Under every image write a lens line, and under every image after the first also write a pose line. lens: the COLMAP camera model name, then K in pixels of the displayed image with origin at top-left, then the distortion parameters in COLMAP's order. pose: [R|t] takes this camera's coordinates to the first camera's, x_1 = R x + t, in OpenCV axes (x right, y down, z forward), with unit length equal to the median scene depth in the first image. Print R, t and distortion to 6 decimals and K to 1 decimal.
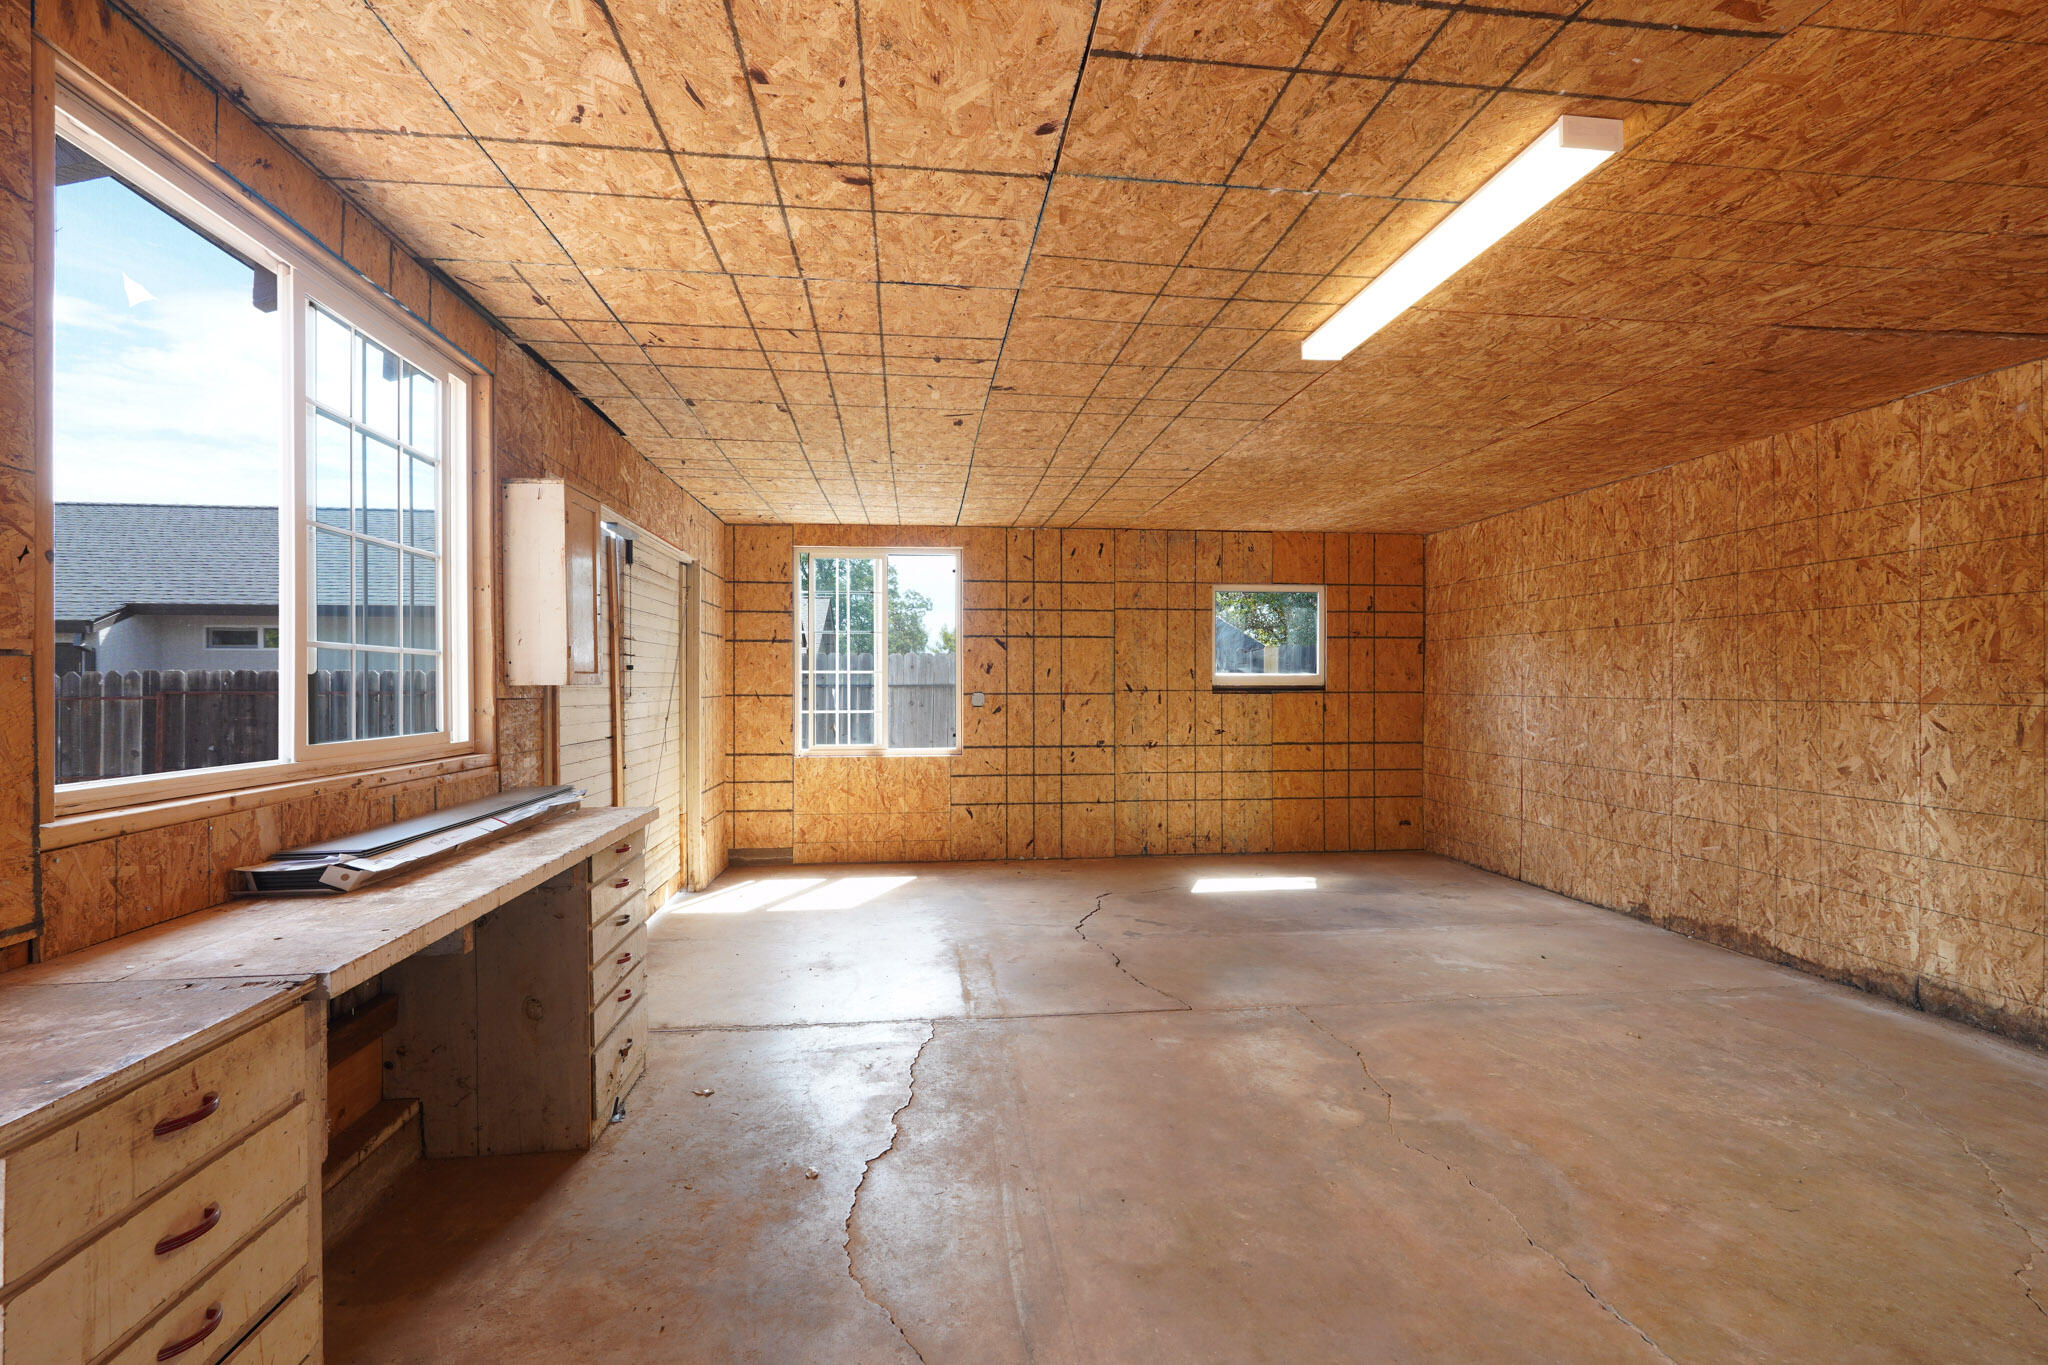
lens RADIAL K [[947.3, 0, 1018.5], [0, 947.3, 682.6], [0, 0, 1]] dist [-0.003059, 0.000673]
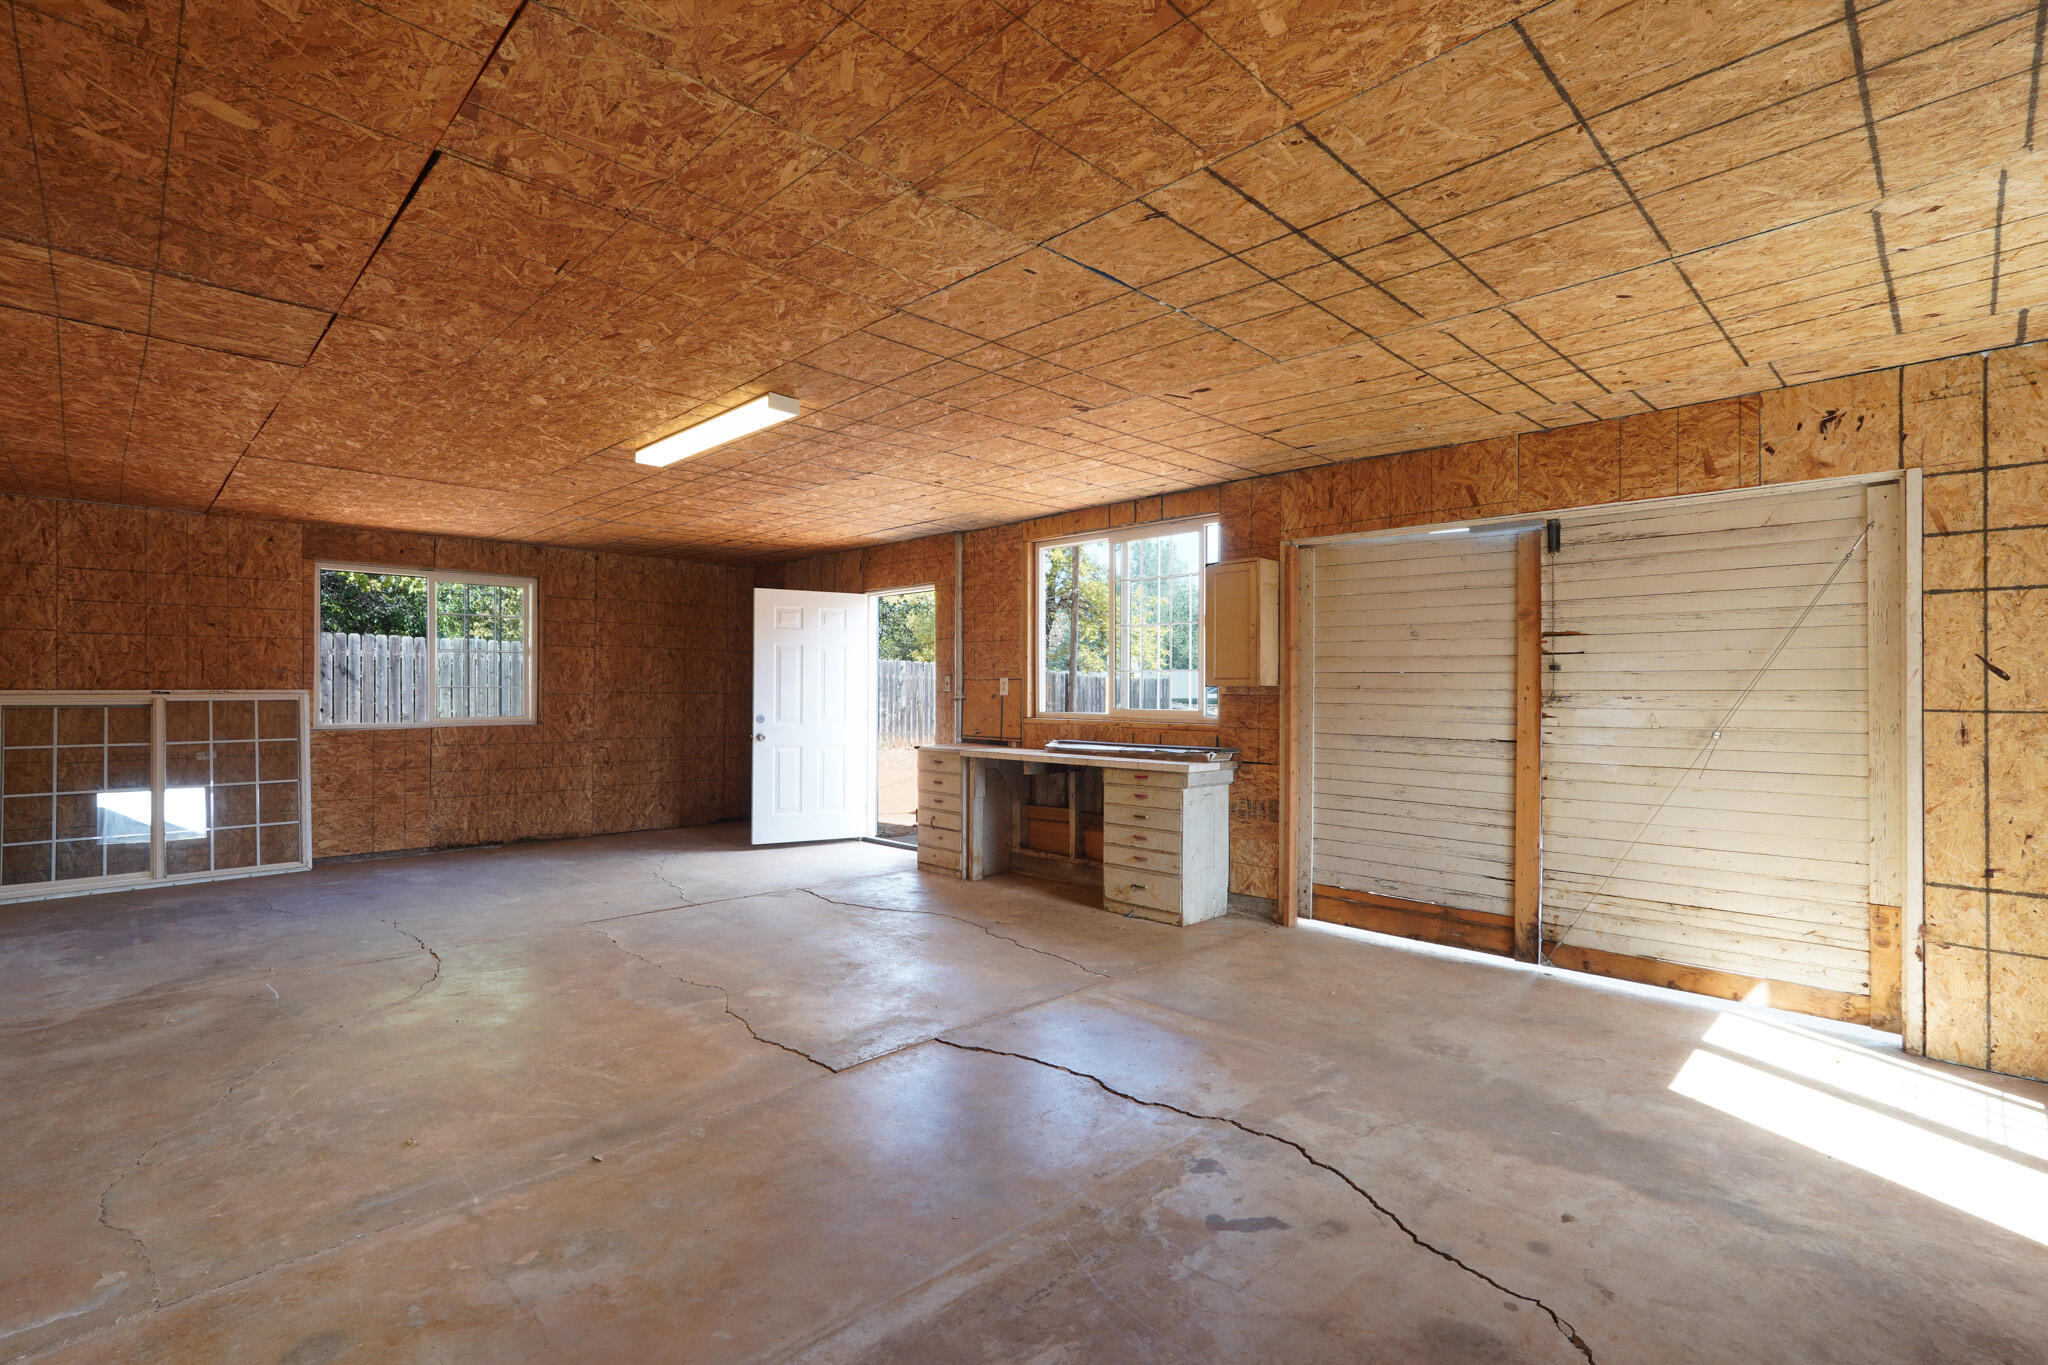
lens RADIAL K [[947.3, 0, 1018.5], [0, 947.3, 682.6], [0, 0, 1]] dist [-0.003059, 0.000673]
pose [[-0.790328, -0.002974, -0.612677, 0.795759], [0.000419, 0.999985, -0.005396, 0.004697], [0.612684, -0.004521, -0.790315, 2.072208]]
